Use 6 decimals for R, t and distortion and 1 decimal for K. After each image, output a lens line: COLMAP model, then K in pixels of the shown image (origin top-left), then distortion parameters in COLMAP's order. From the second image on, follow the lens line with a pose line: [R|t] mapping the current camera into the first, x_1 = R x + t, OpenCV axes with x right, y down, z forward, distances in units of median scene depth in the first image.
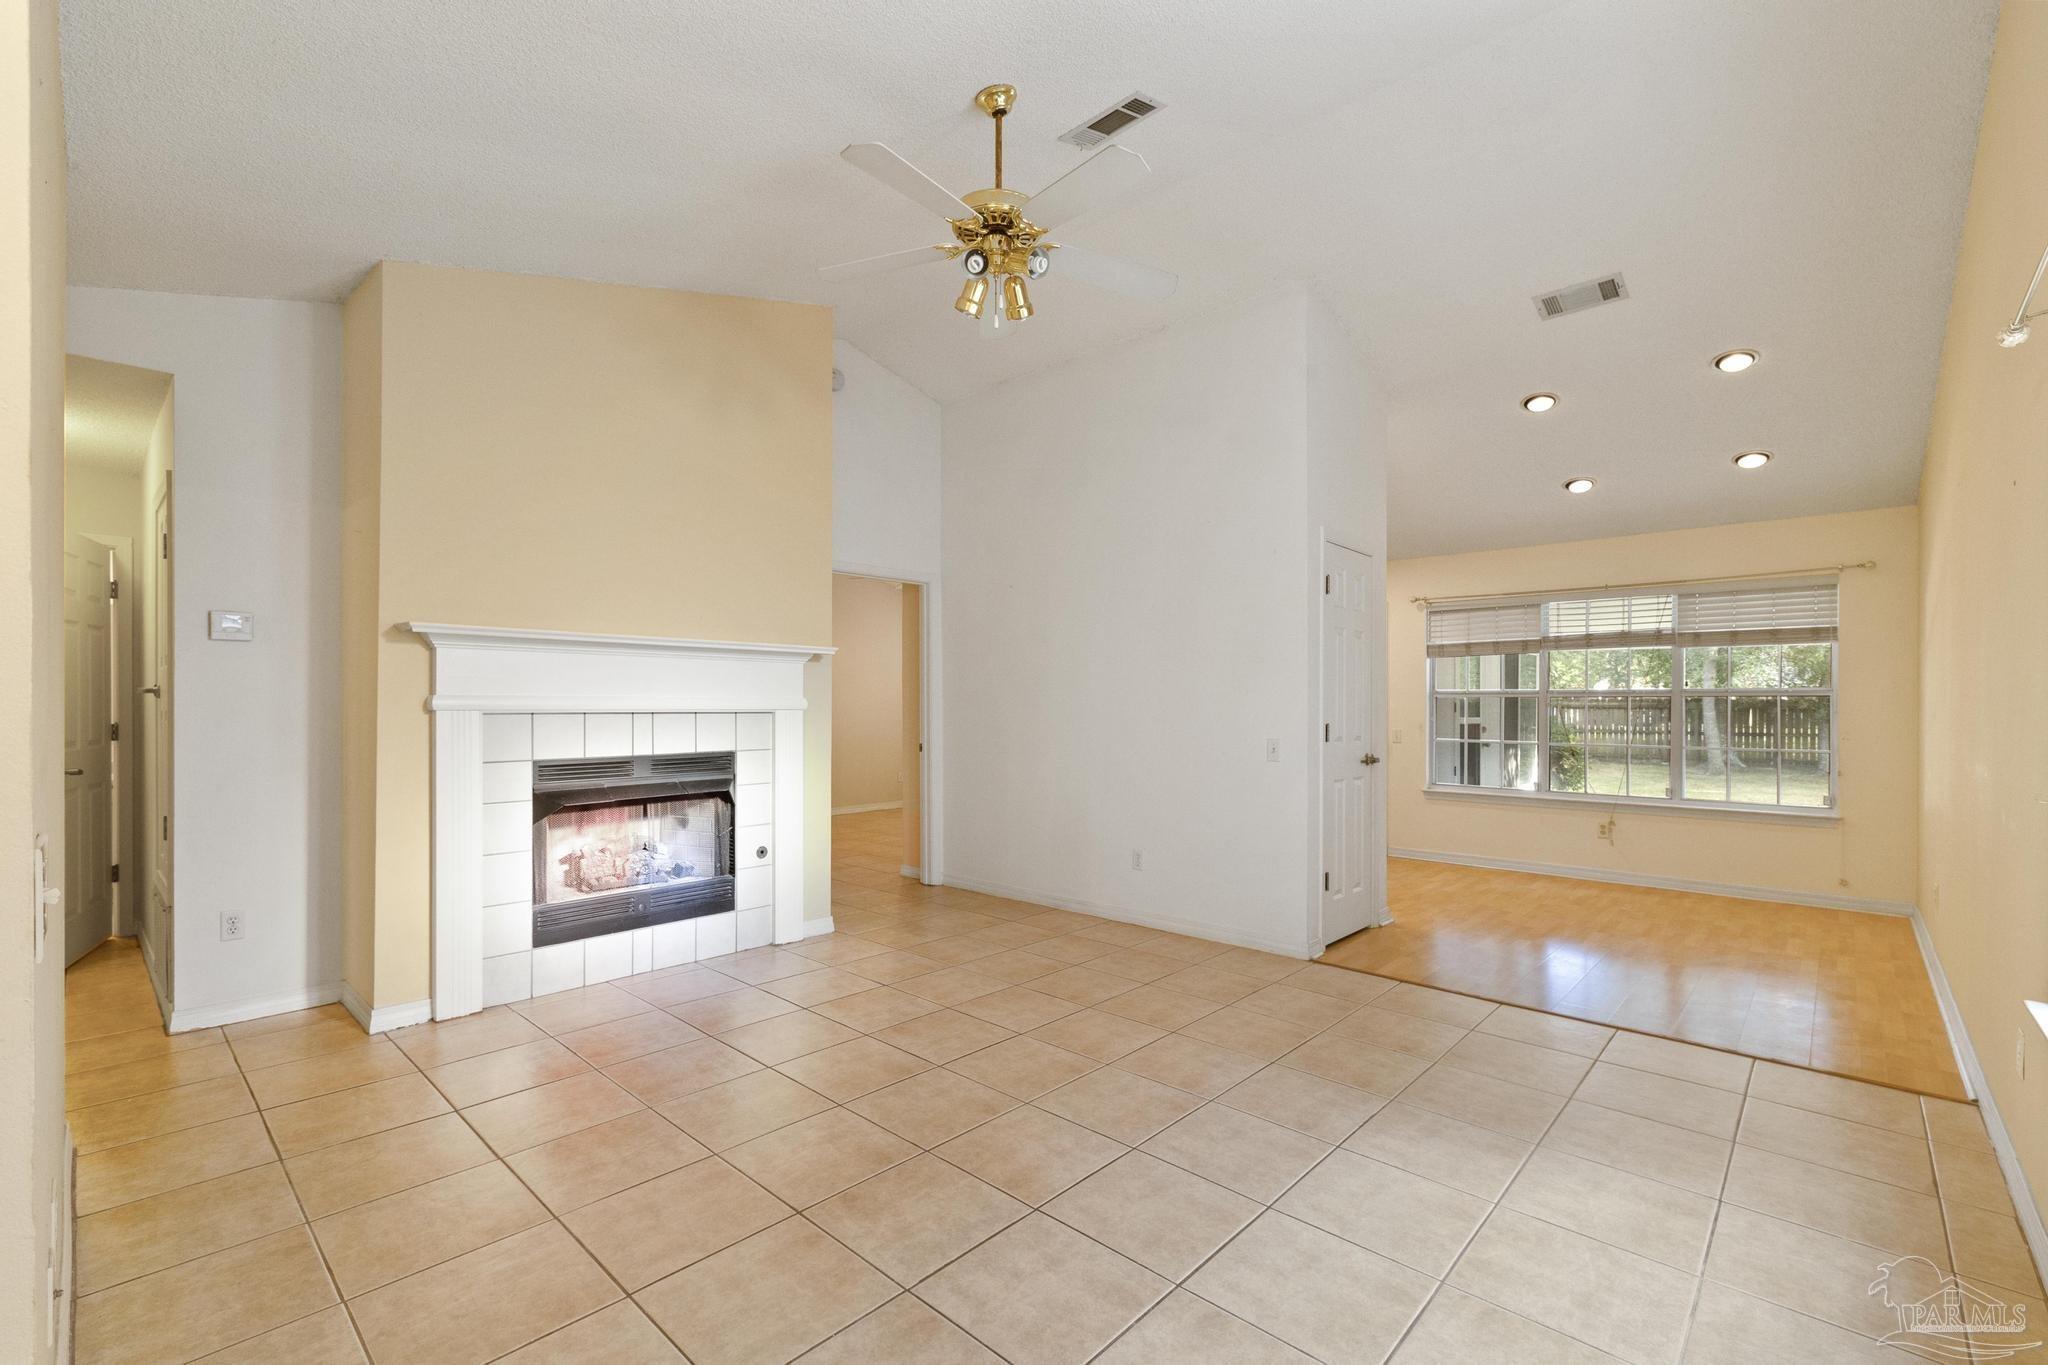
lens RADIAL K [[879.9, 0, 1028.5], [0, 879.9, 705.3], [0, 0, 1]] dist [-0.000430, 0.000139]
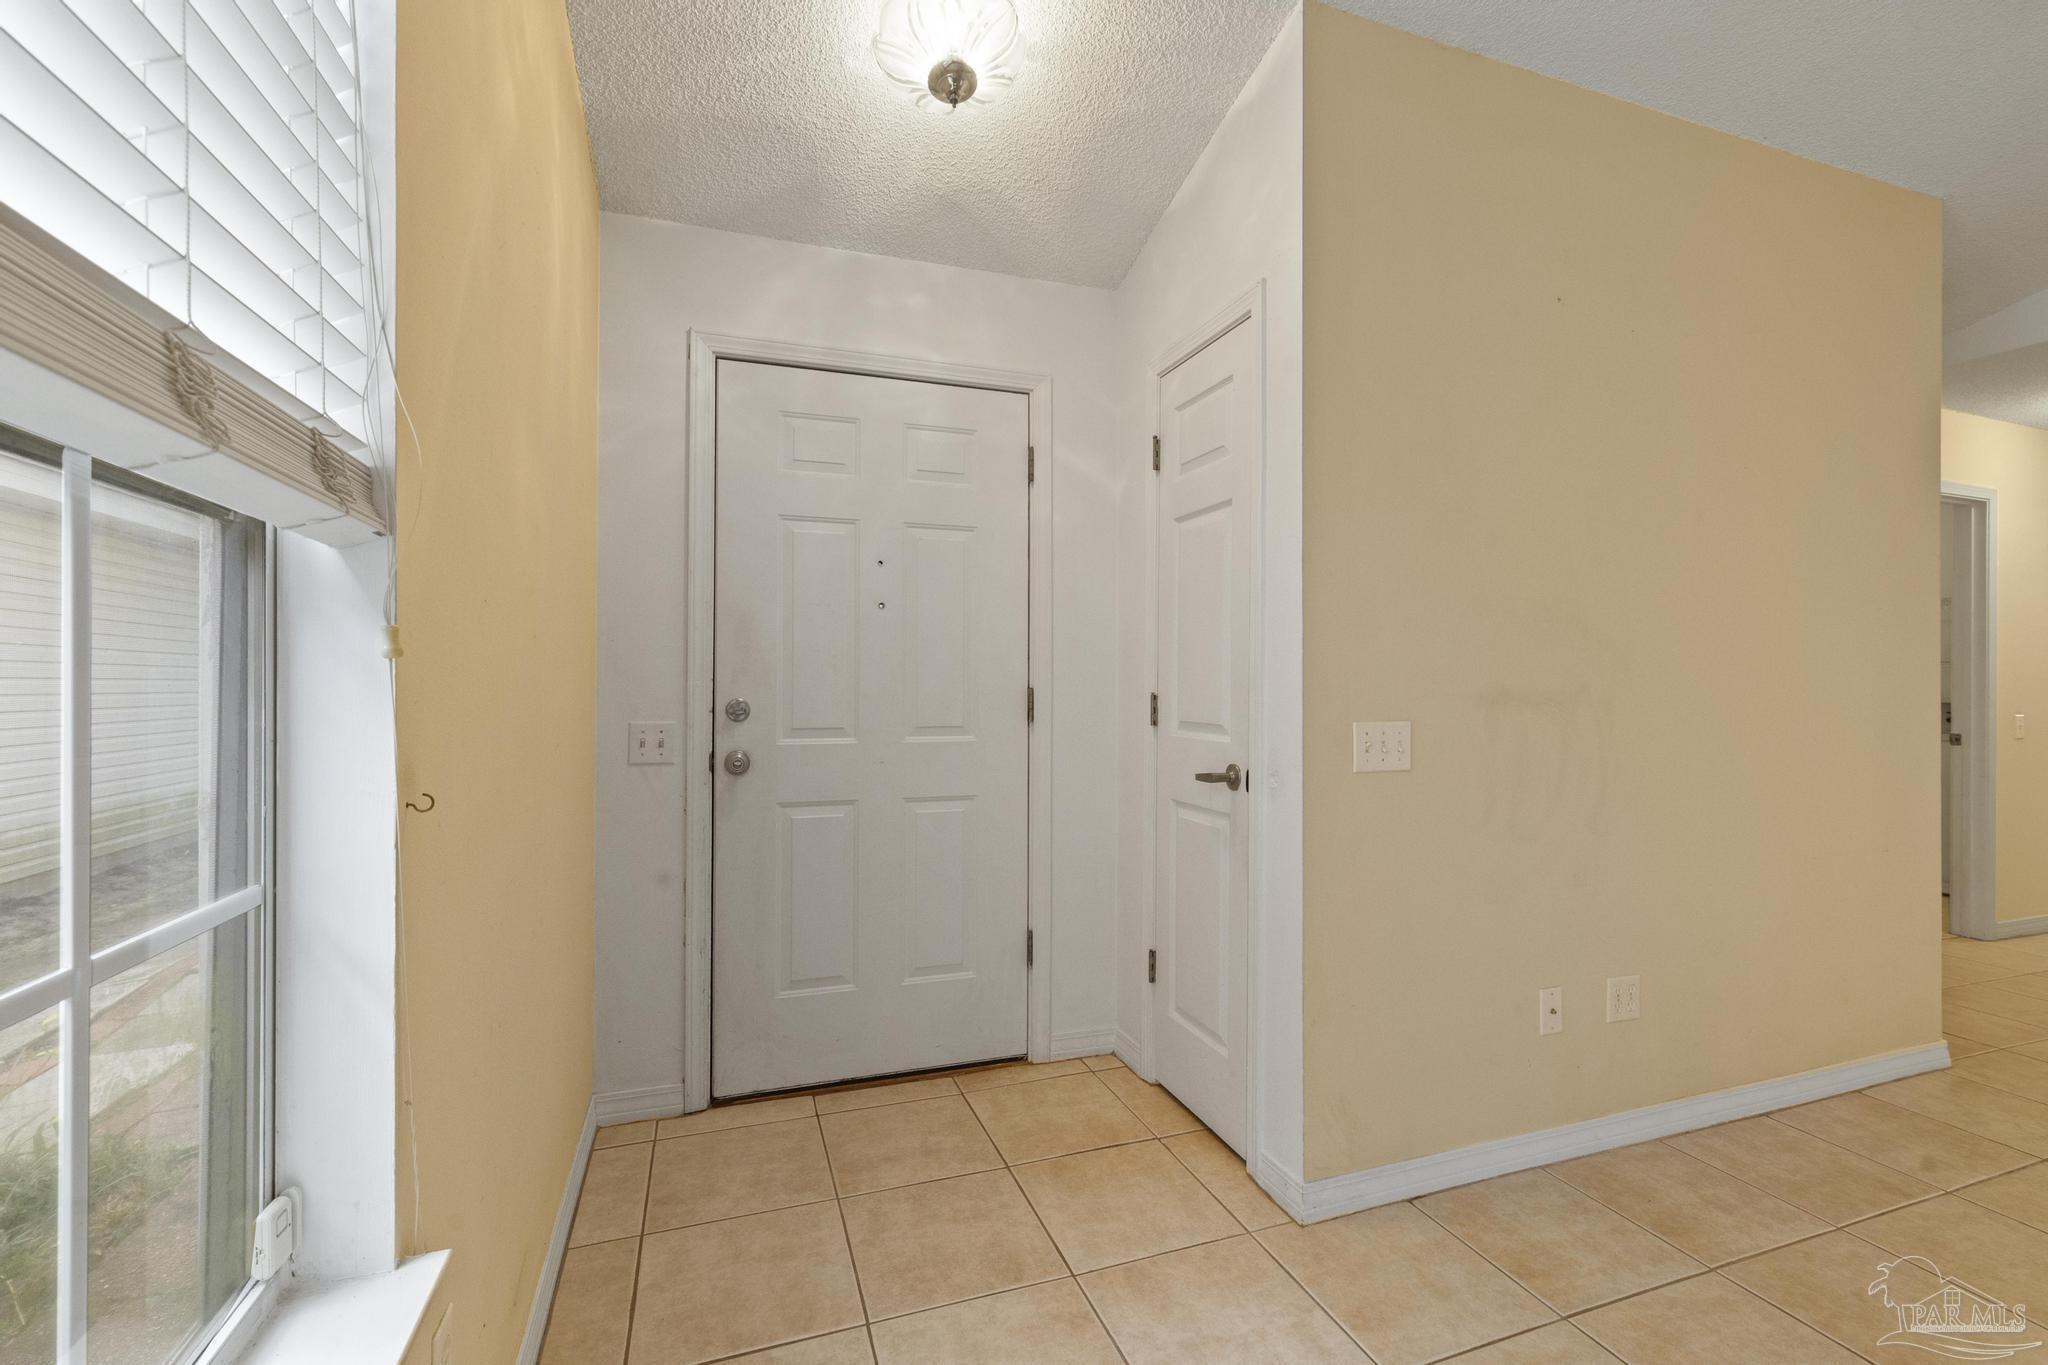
lens RADIAL K [[879.2, 0, 1024.0], [0, 879.2, 682.5], [0, 0, 1]] dist [0.001232, 0.000134]
pose [[-0.465945, -0.010122, -0.884756, 0.303972], [-0.007618, 0.999943, -0.007428, 0.019709], [0.884781, 0.003279, -0.465996, 0.308435]]
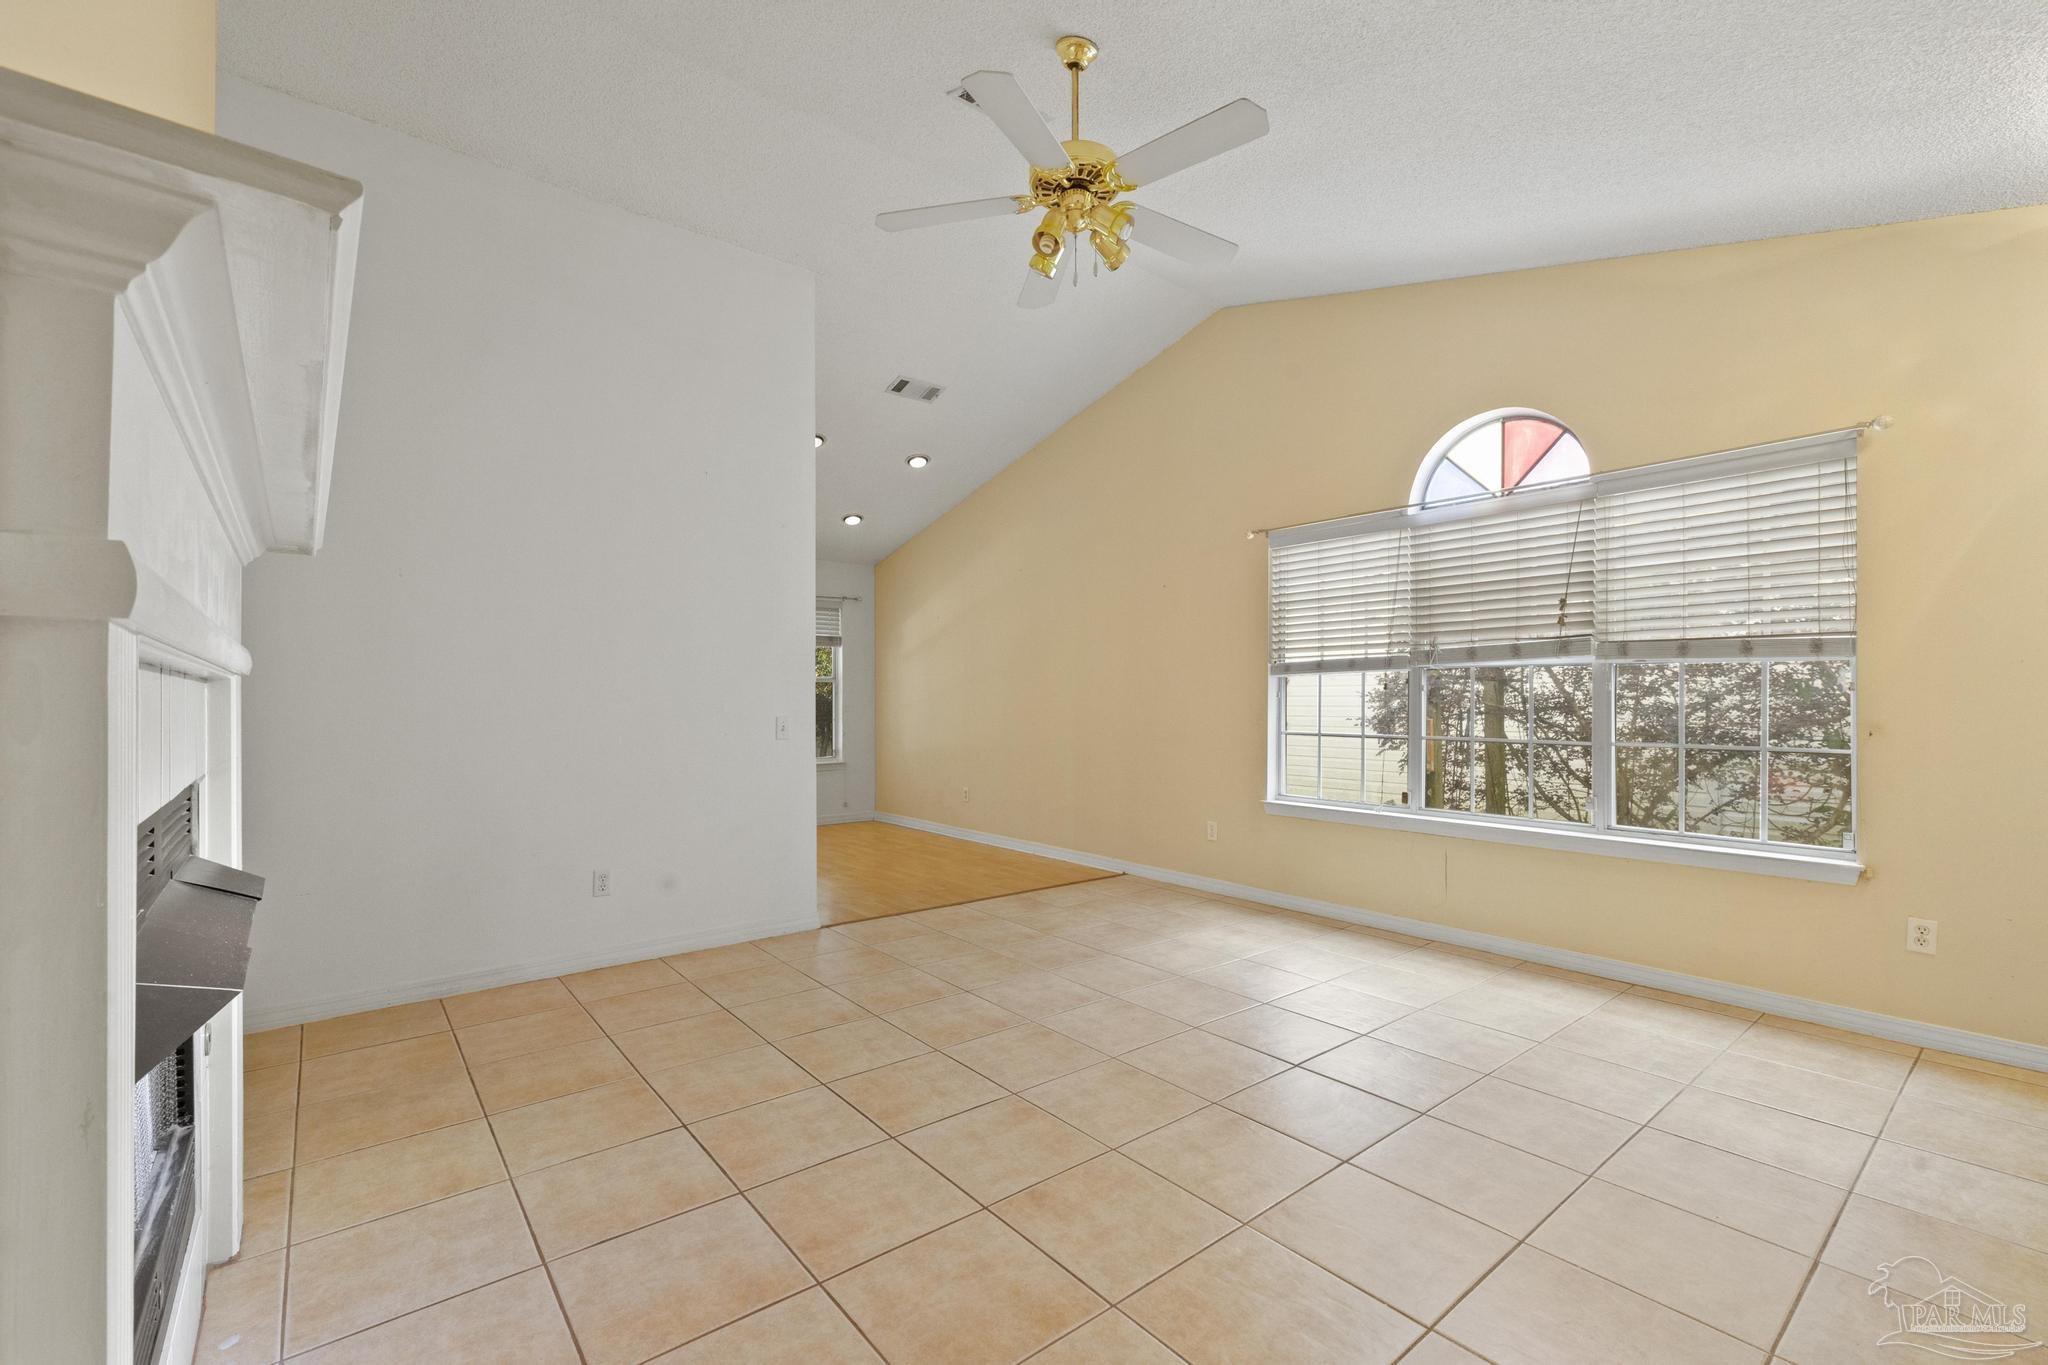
lens RADIAL K [[863.6, 0, 1023.3], [0, 863.6, 695.8], [0, 0, 1]] dist [0.003827, -0.000809]
pose [[0.144703, -0.000001, 0.989475, -0.766865], [-0.000028, 1.000000, 0.000006, 0.017363], [-0.989475, -0.000029, 0.144703, 0.712486]]
